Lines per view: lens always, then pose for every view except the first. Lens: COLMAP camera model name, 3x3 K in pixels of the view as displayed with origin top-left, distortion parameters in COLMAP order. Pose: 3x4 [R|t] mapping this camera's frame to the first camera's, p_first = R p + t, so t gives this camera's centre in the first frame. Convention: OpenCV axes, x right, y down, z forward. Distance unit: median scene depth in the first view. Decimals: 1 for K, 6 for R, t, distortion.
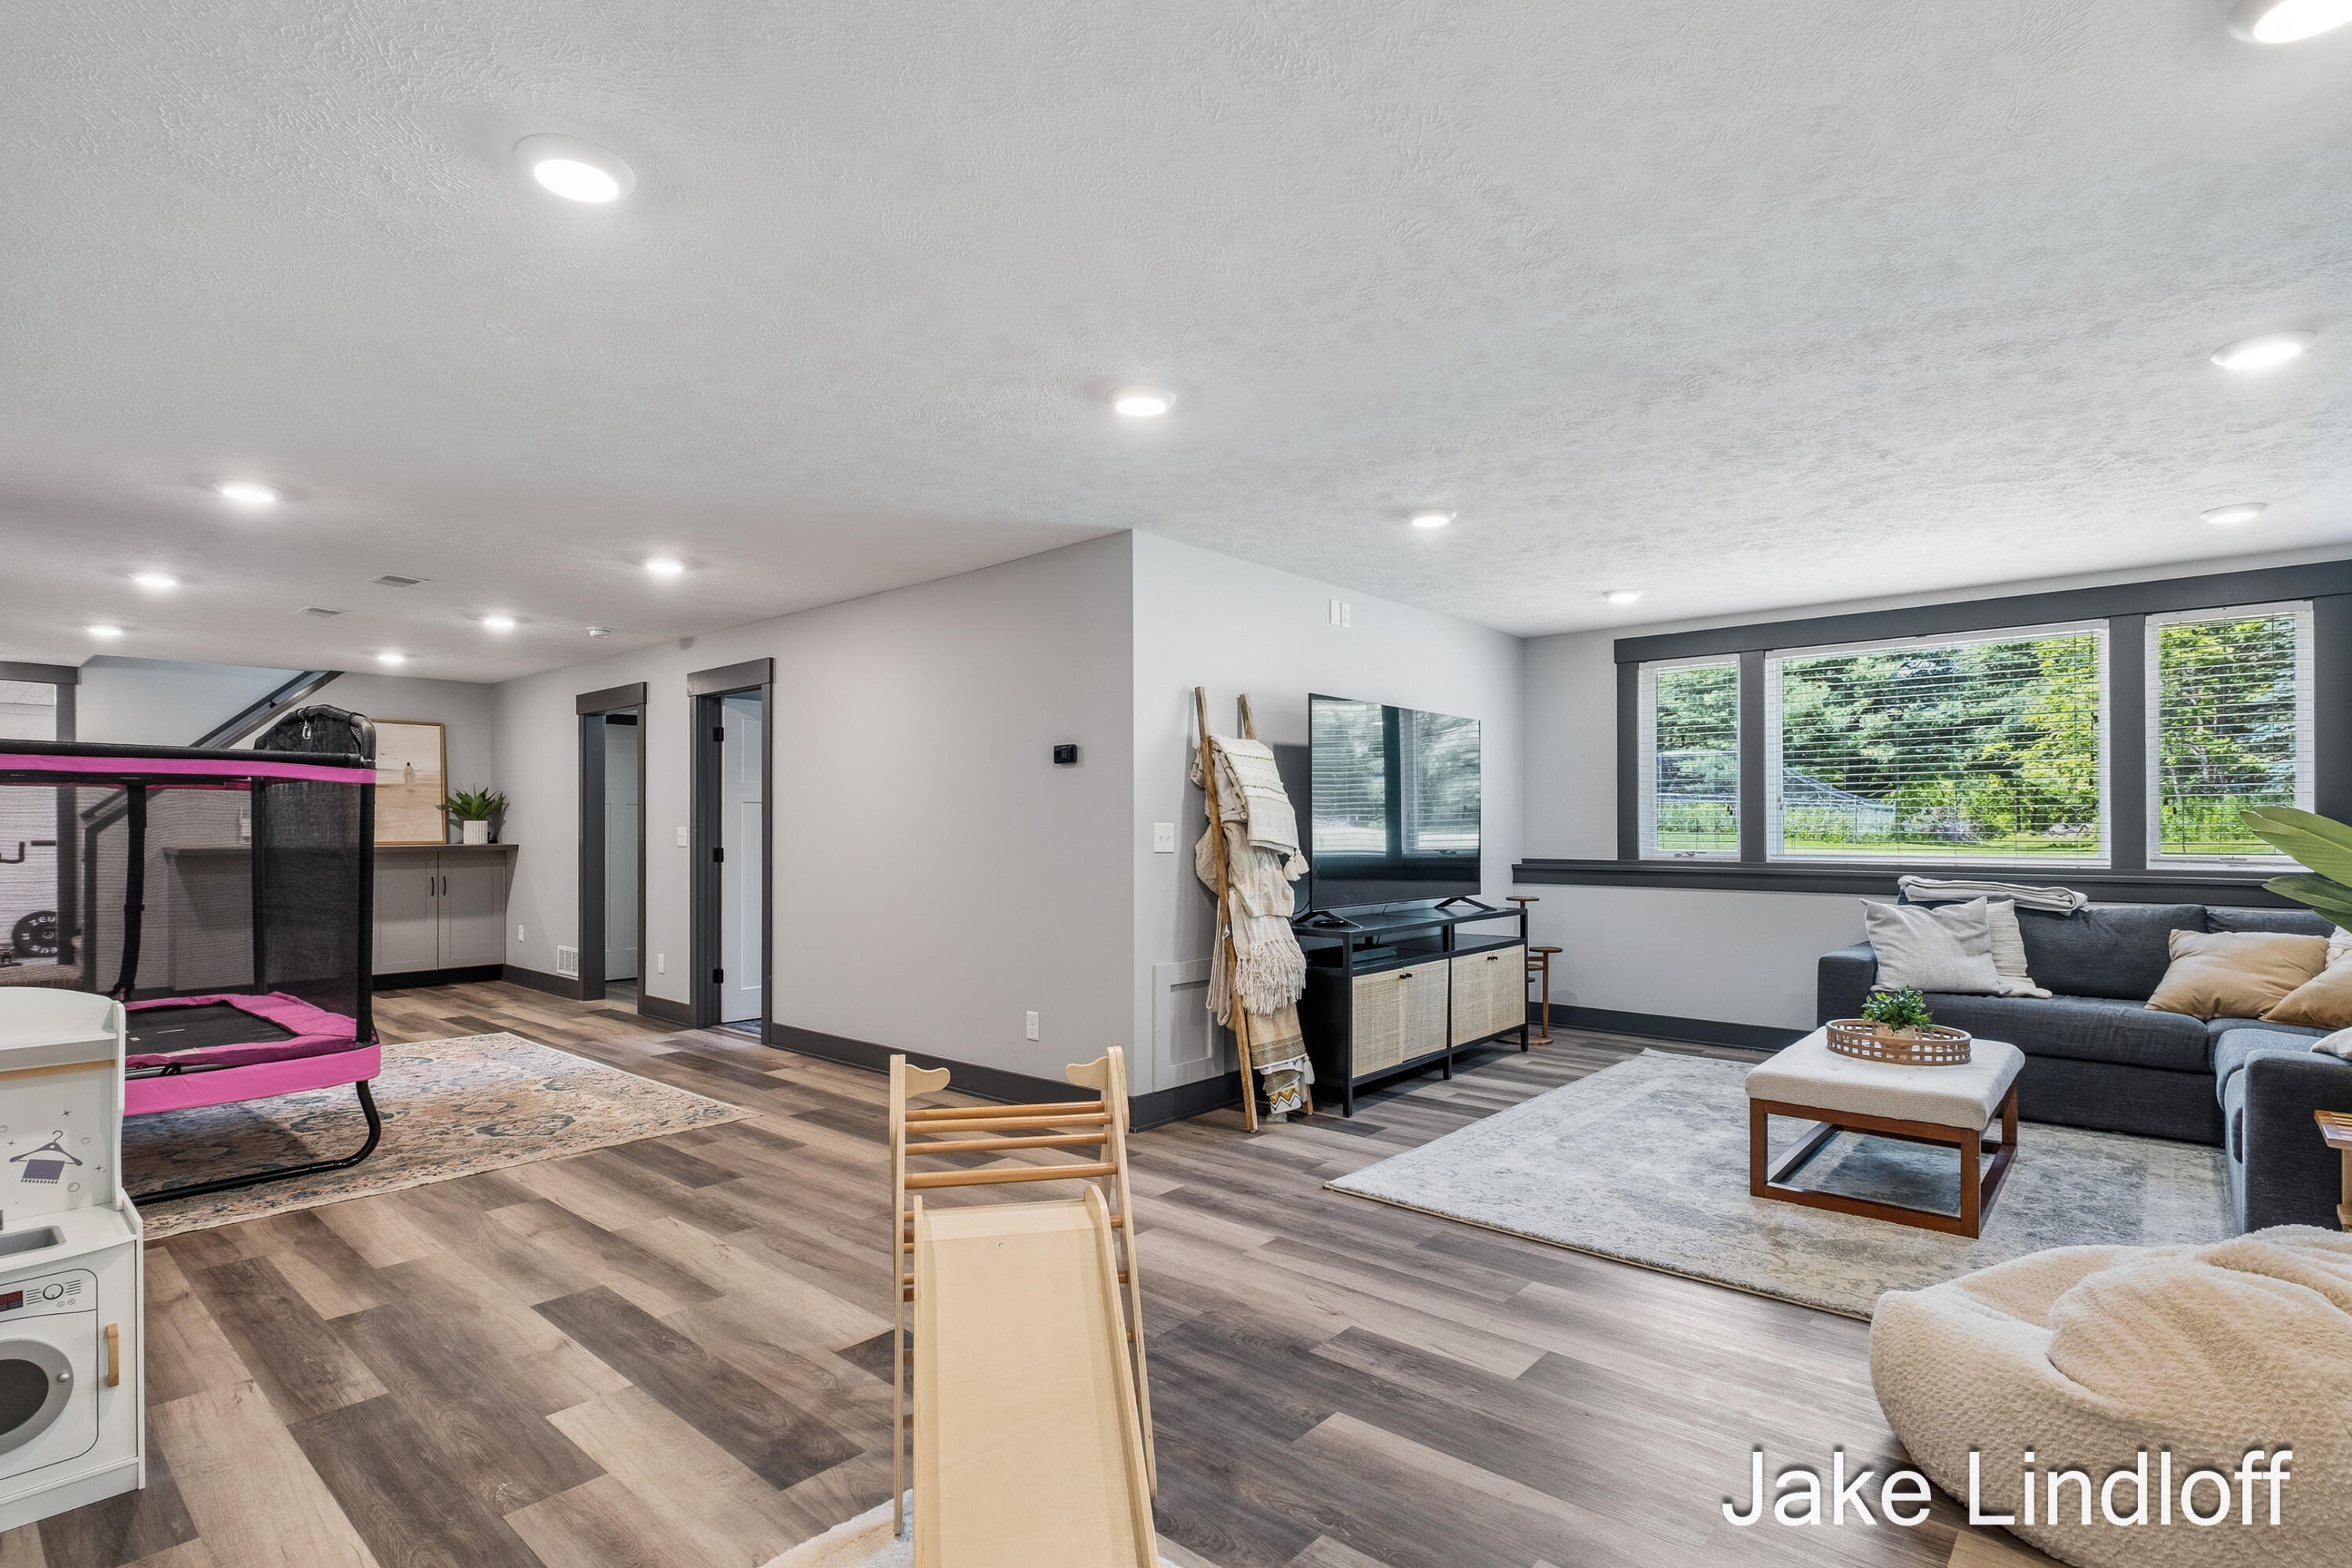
lens RADIAL K [[1154.6, 0, 1120.7], [0, 1154.6, 827.3], [0, 0, 1]] dist [-0.004281, -0.003692]
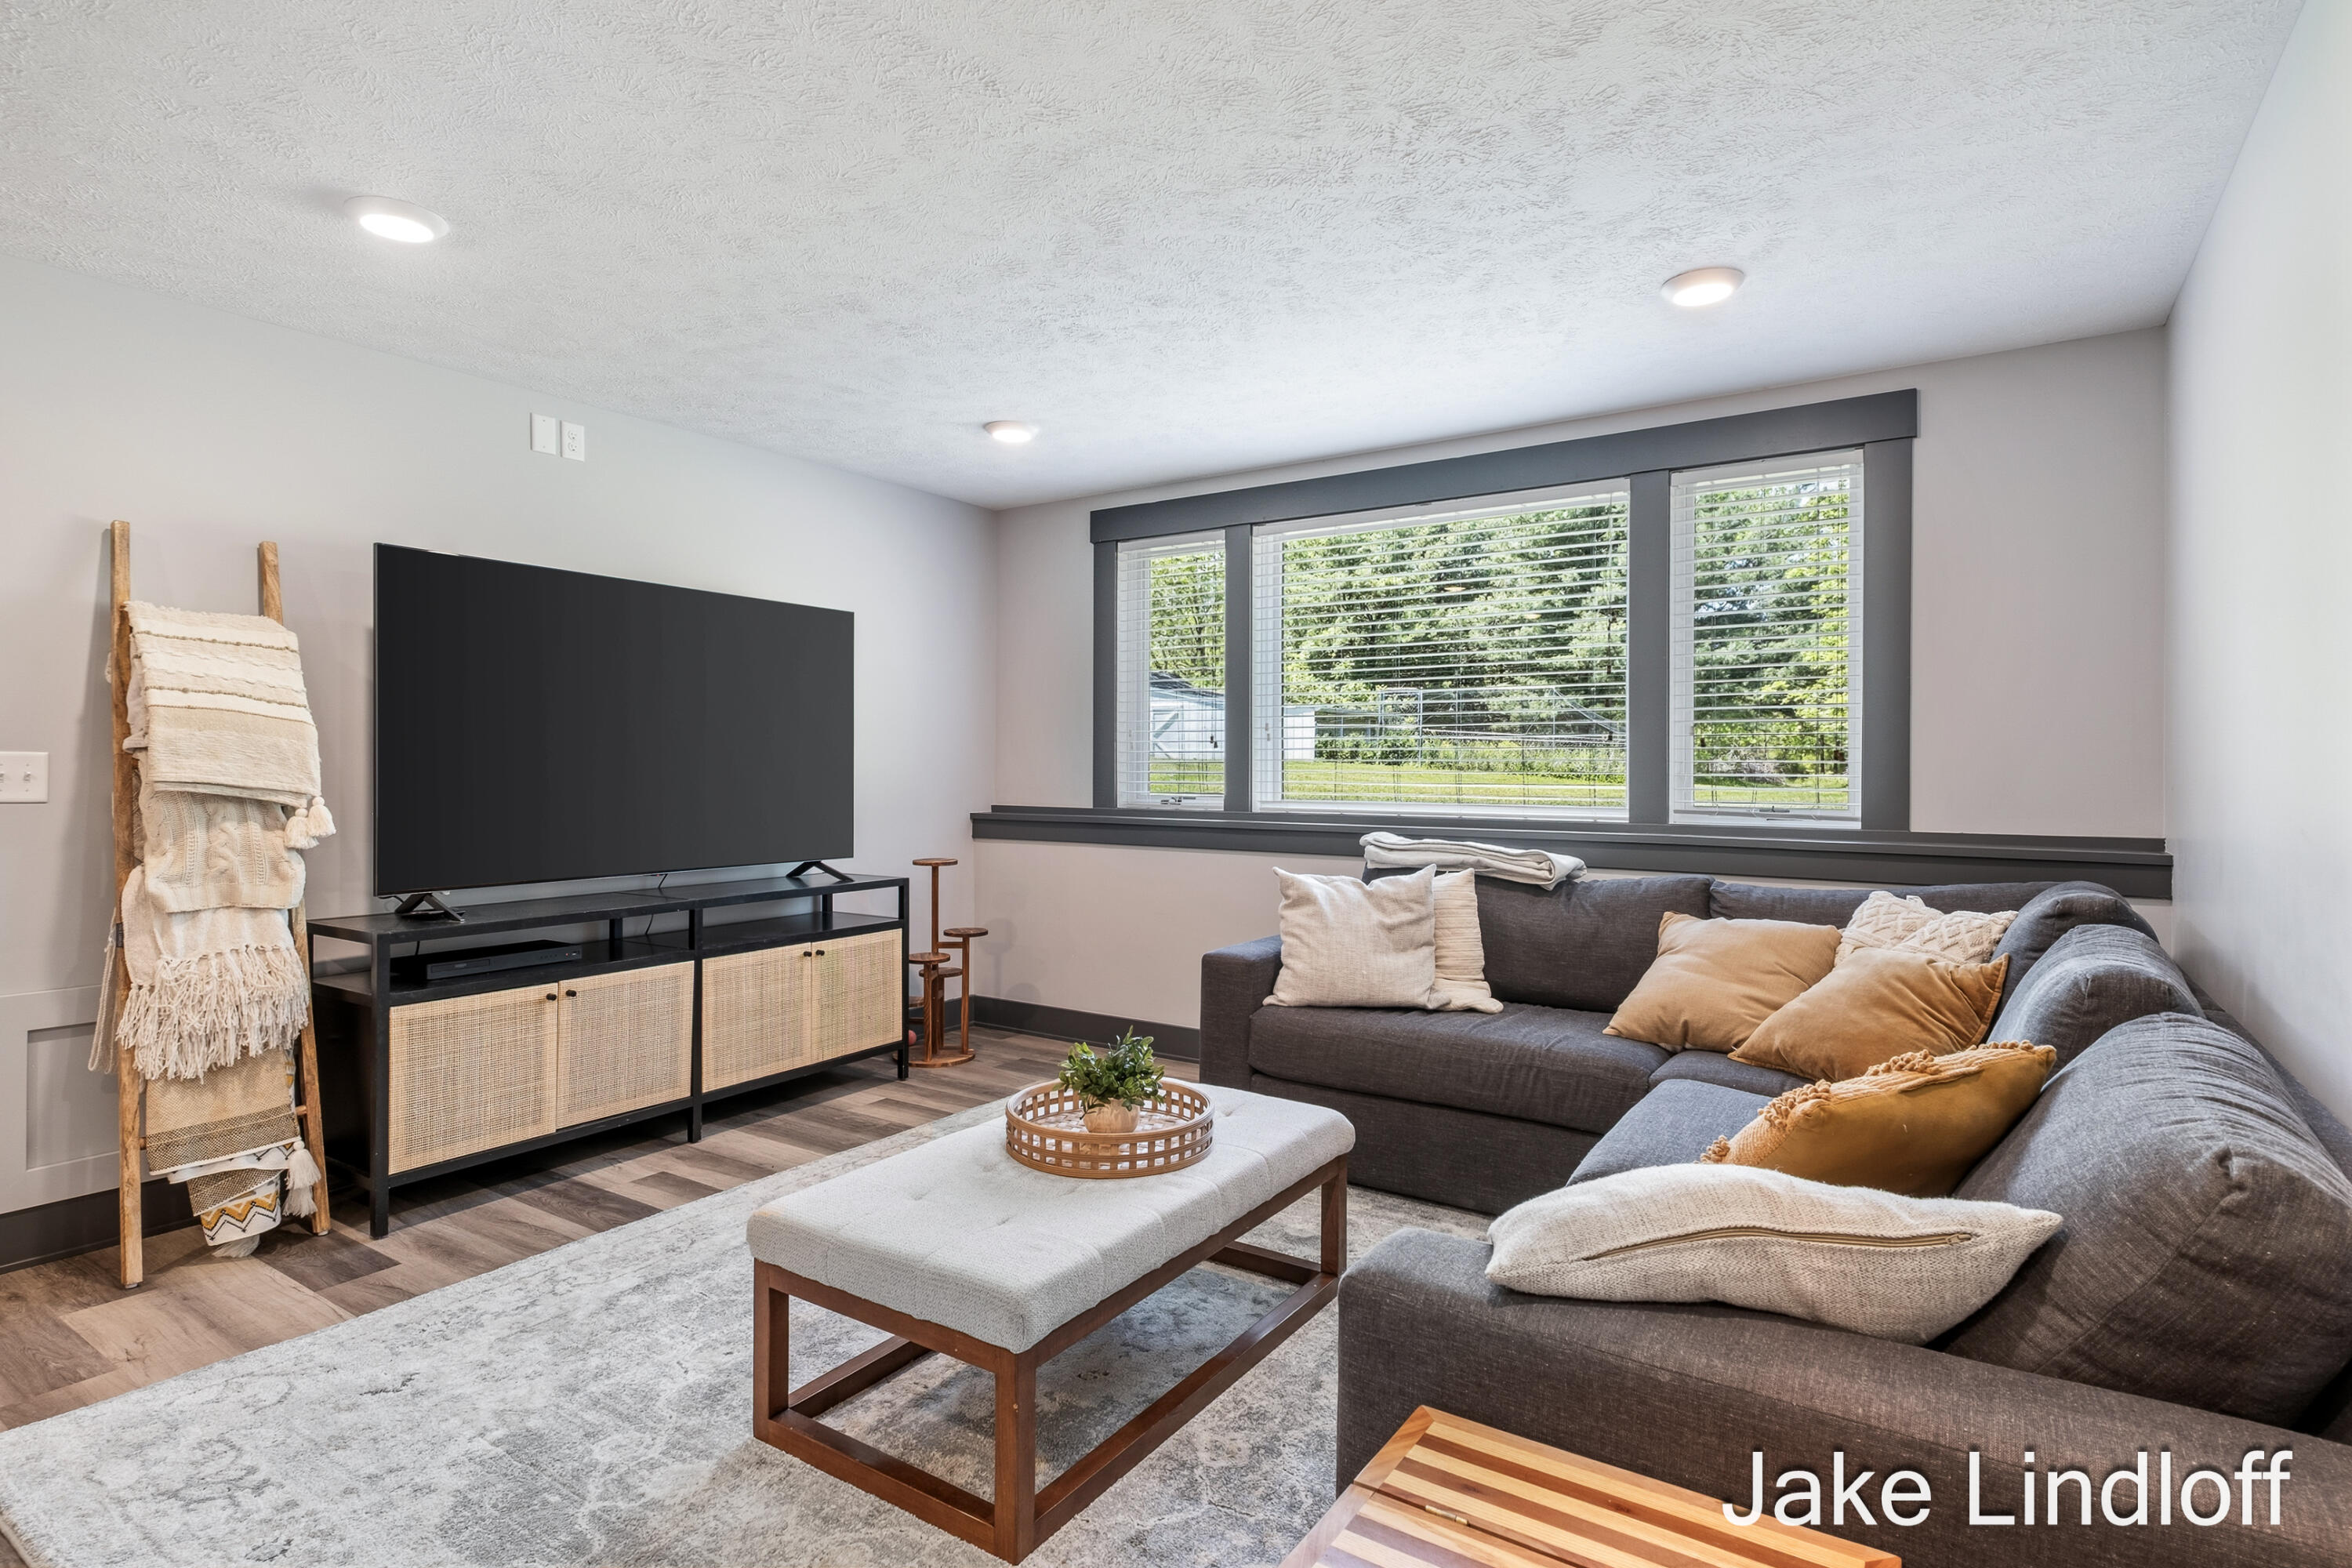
lens RADIAL K [[1154.6, 0, 1183.6], [0, 1154.6, 782.7], [0, 0, 1]] dist [-0.004281, -0.003692]
pose [[0.990786, 0.001455, 0.135431, 0.514518], [-0.003596, 0.999872, 0.015567, 0.000803], [-0.135391, -0.015910, 0.990664, 0.335750]]
